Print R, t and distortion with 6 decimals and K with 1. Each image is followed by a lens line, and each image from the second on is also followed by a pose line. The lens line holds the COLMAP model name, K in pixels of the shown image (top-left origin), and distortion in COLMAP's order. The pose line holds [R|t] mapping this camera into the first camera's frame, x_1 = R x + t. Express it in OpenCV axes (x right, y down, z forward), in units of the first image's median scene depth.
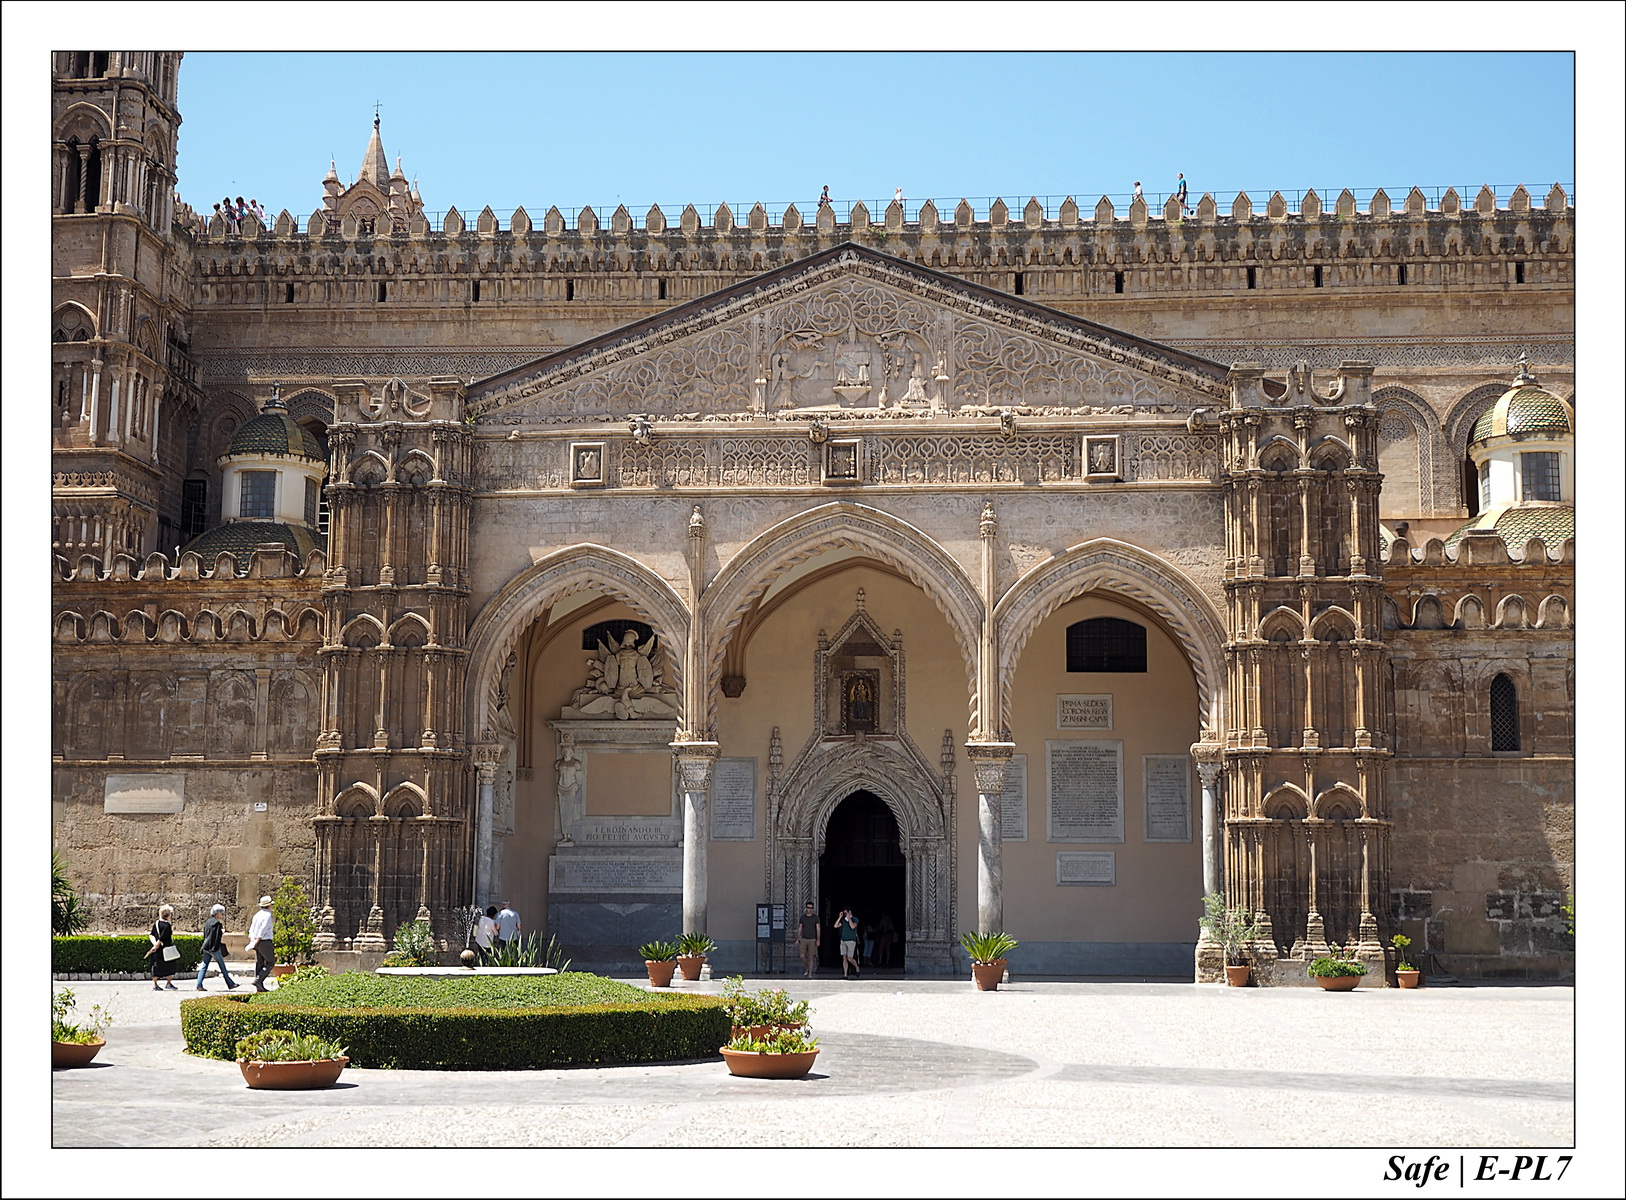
lens RADIAL K [[2042.9, 0, 807.7], [0, 2042.9, 620.4], [0, 0, 1]] dist [0.000135, 0.006583]
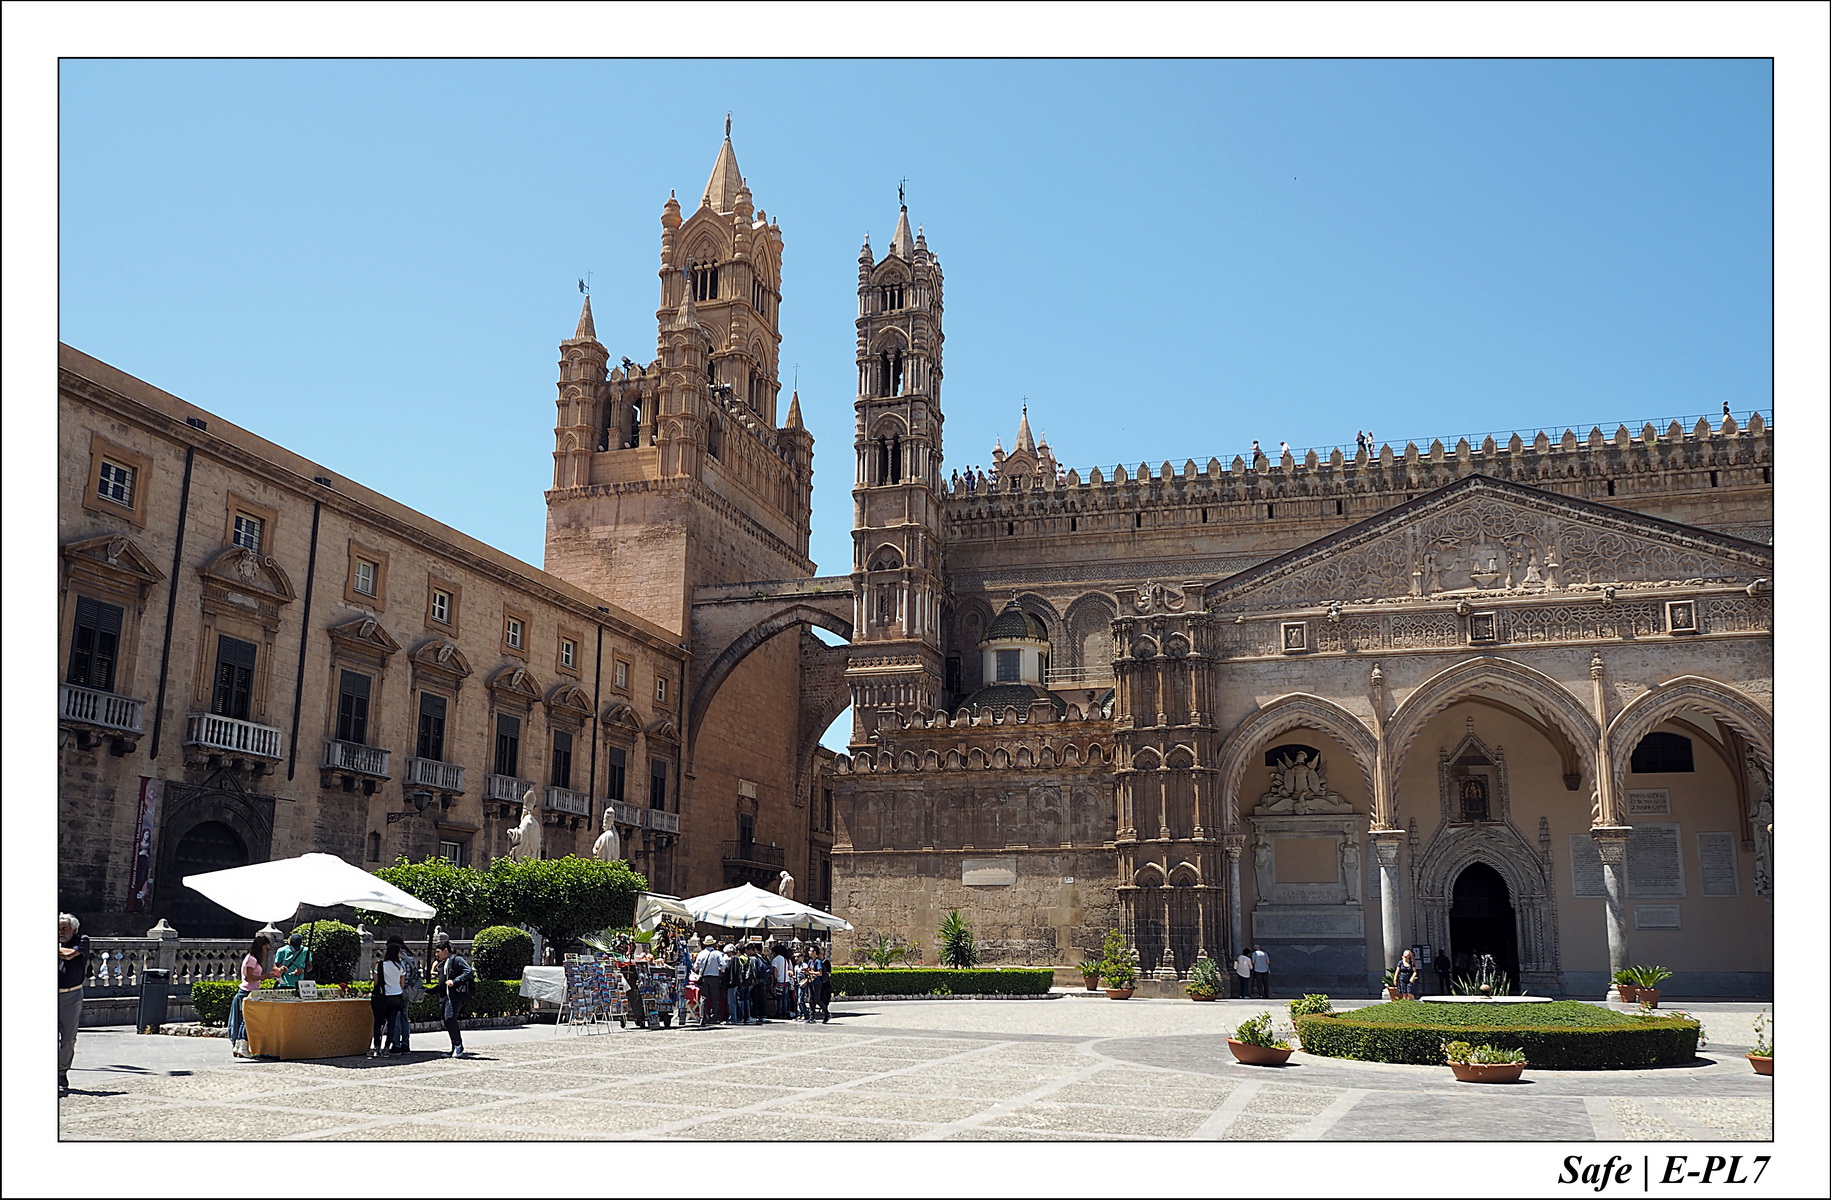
lens RADIAL K [[1431.4, 0, 919.0], [0, 1431.4, 657.9], [0, 0, 1]] dist [-0.060250, 0.030636]
pose [[0.978305, -0.039543, -0.203363, -0.158417], [0.027806, 0.997796, -0.060251, -0.008835], [0.205298, 0.053289, 0.977248, -0.030918]]
